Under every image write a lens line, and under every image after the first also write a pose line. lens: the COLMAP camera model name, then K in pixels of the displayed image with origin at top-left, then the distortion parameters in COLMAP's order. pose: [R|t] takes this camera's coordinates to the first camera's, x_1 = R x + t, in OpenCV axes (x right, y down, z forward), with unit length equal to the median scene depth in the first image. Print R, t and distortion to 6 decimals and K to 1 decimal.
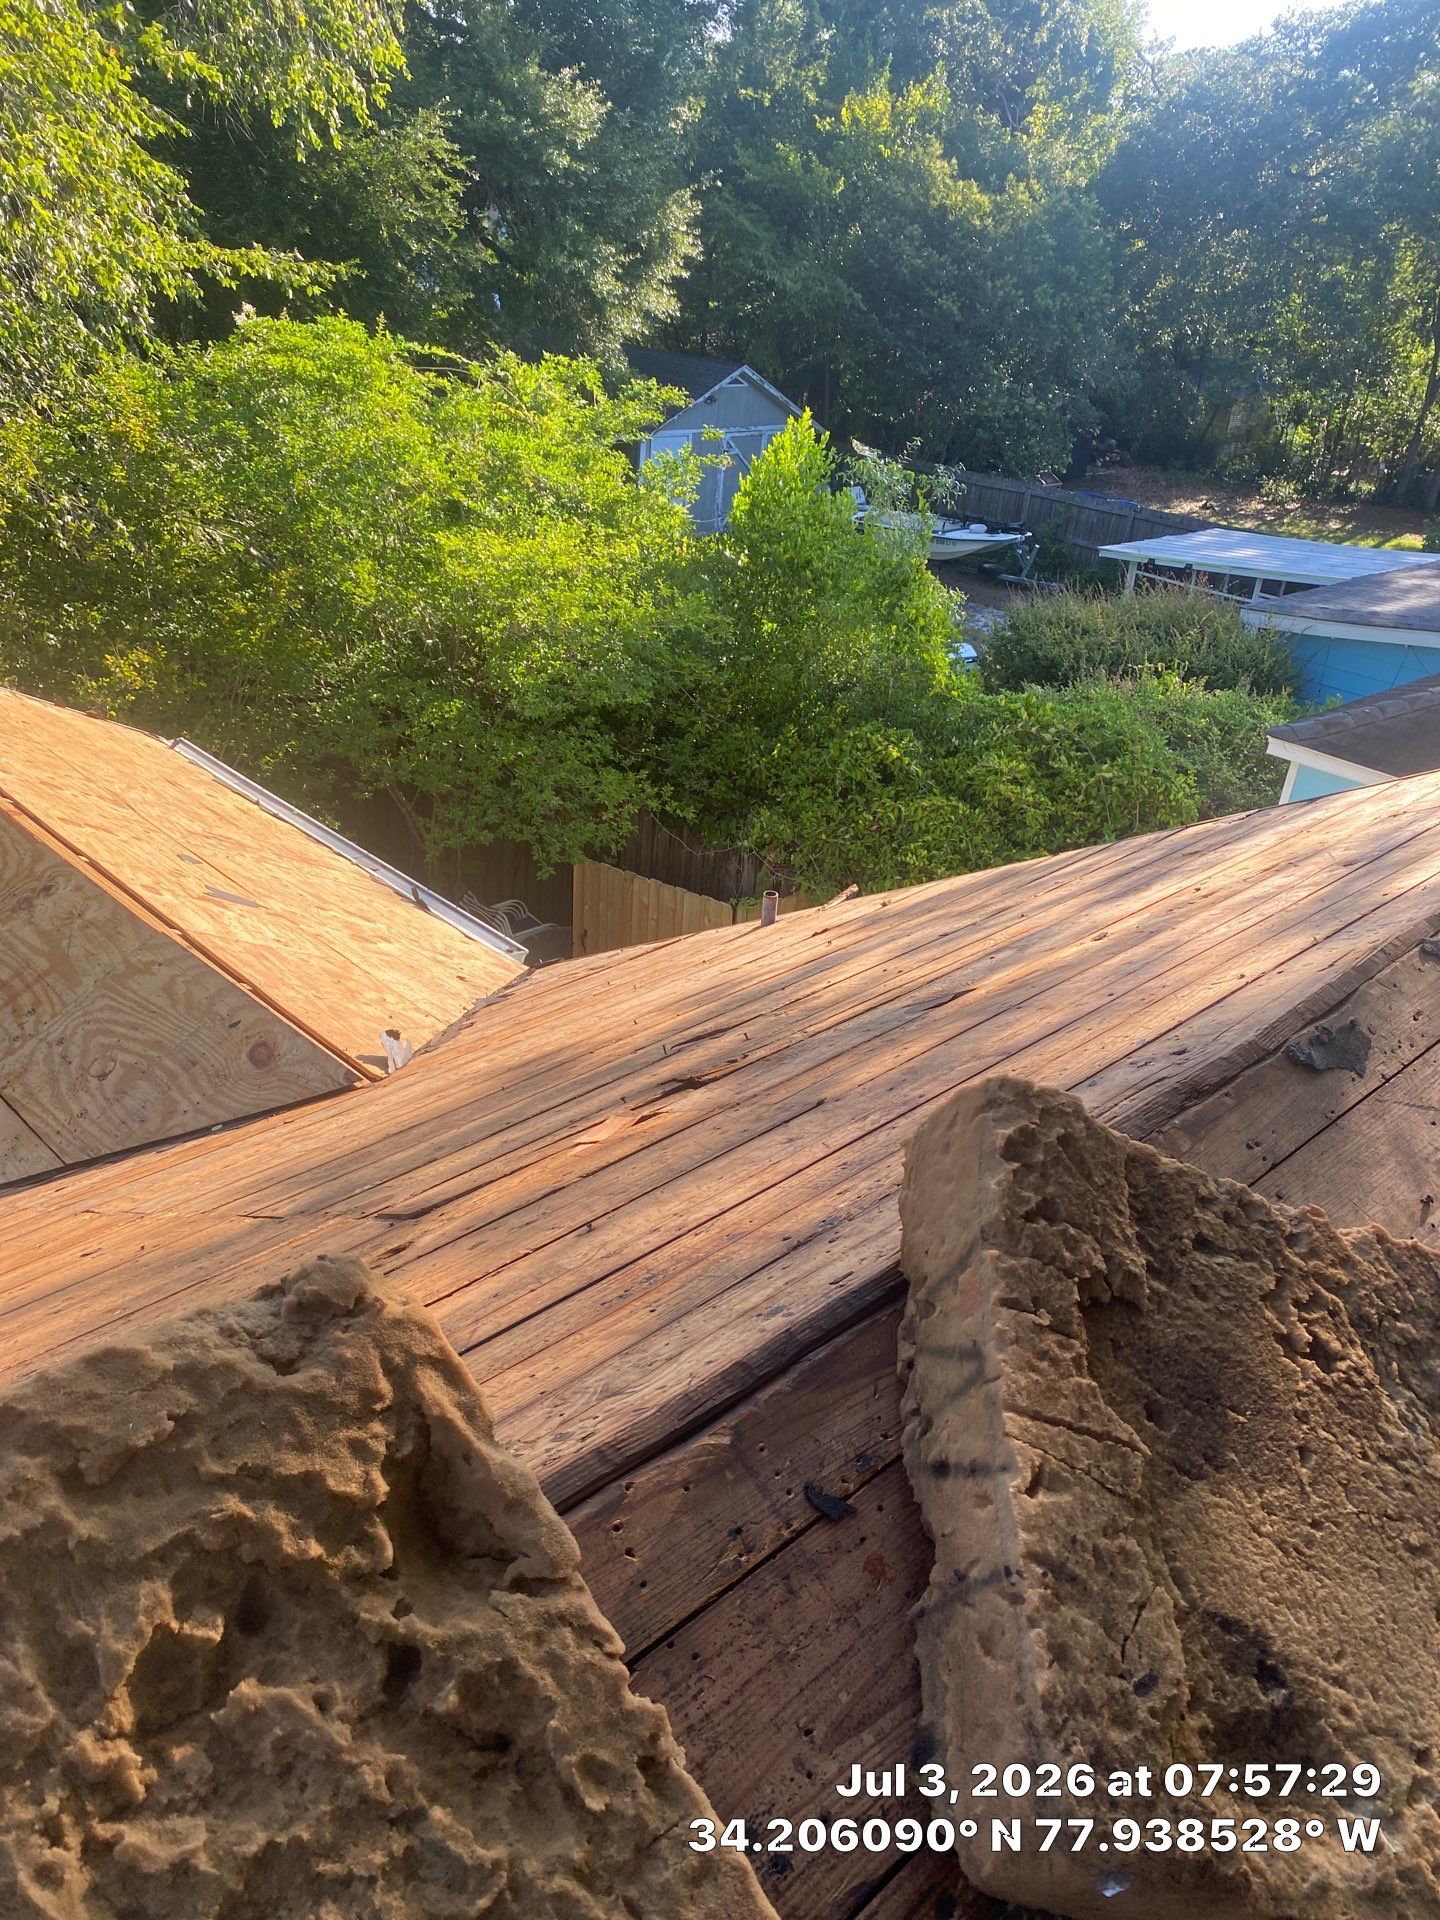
lens RADIAL K [[1469.2, 0, 760.0], [0, 1469.2, 957.7], [0, 0, 1]] dist [0.027662, -0.034485]
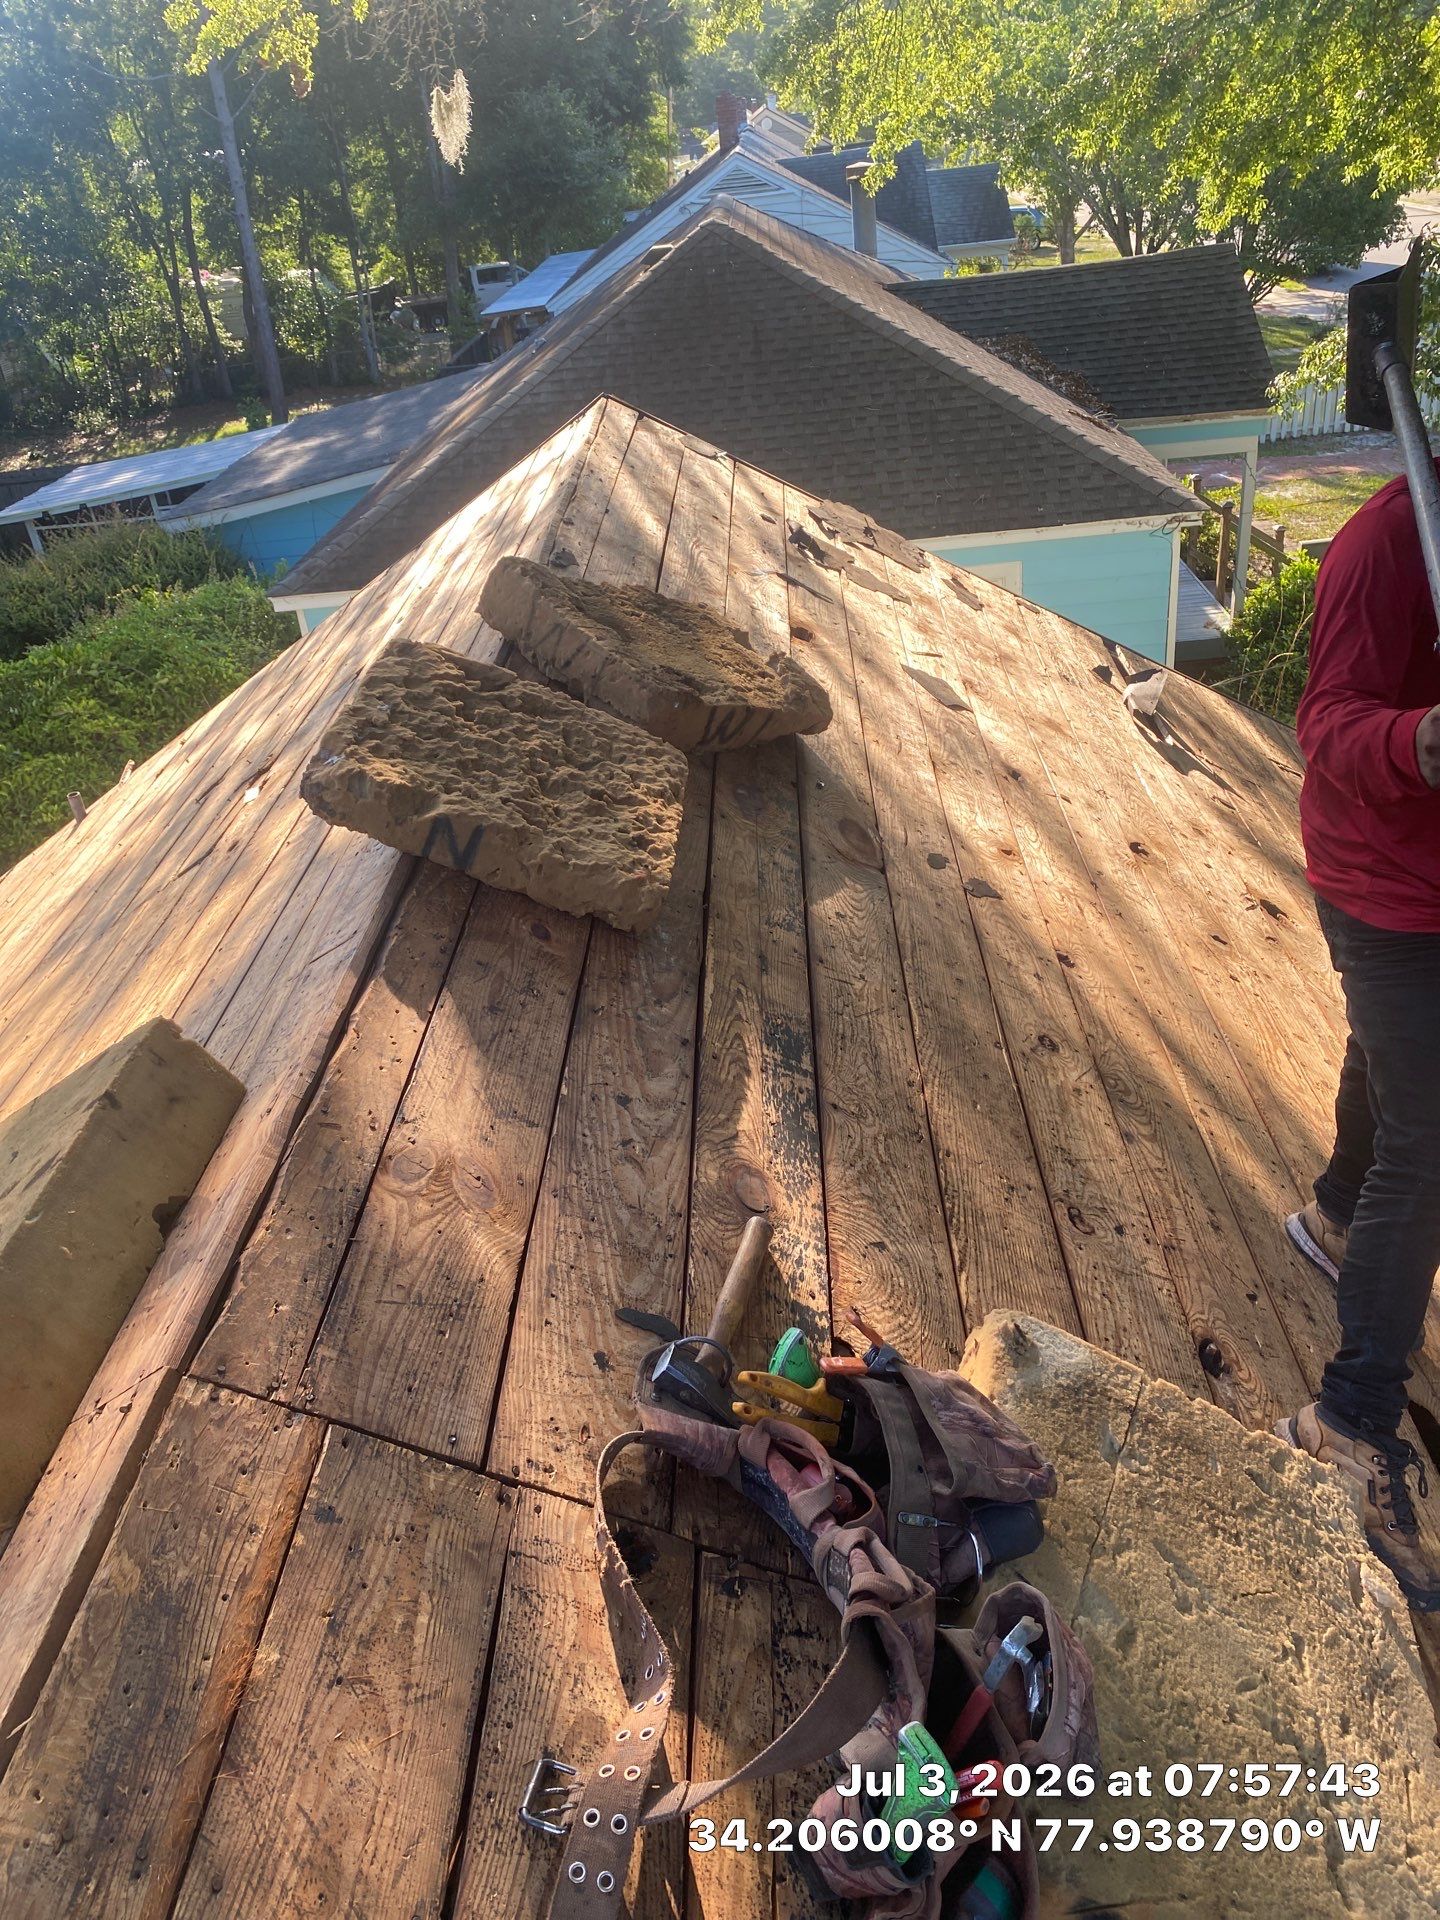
lens RADIAL K [[1469.2, 0, 707.1], [0, 1469.2, 960.7], [0, 0, 1]] dist [0.027662, -0.034485]
pose [[0.710601, -0.486716, 0.508088, -0.123565], [0.460624, 0.867681, 0.186964, 0.036503], [-0.531857, 0.101181, 0.840768, -0.135851]]
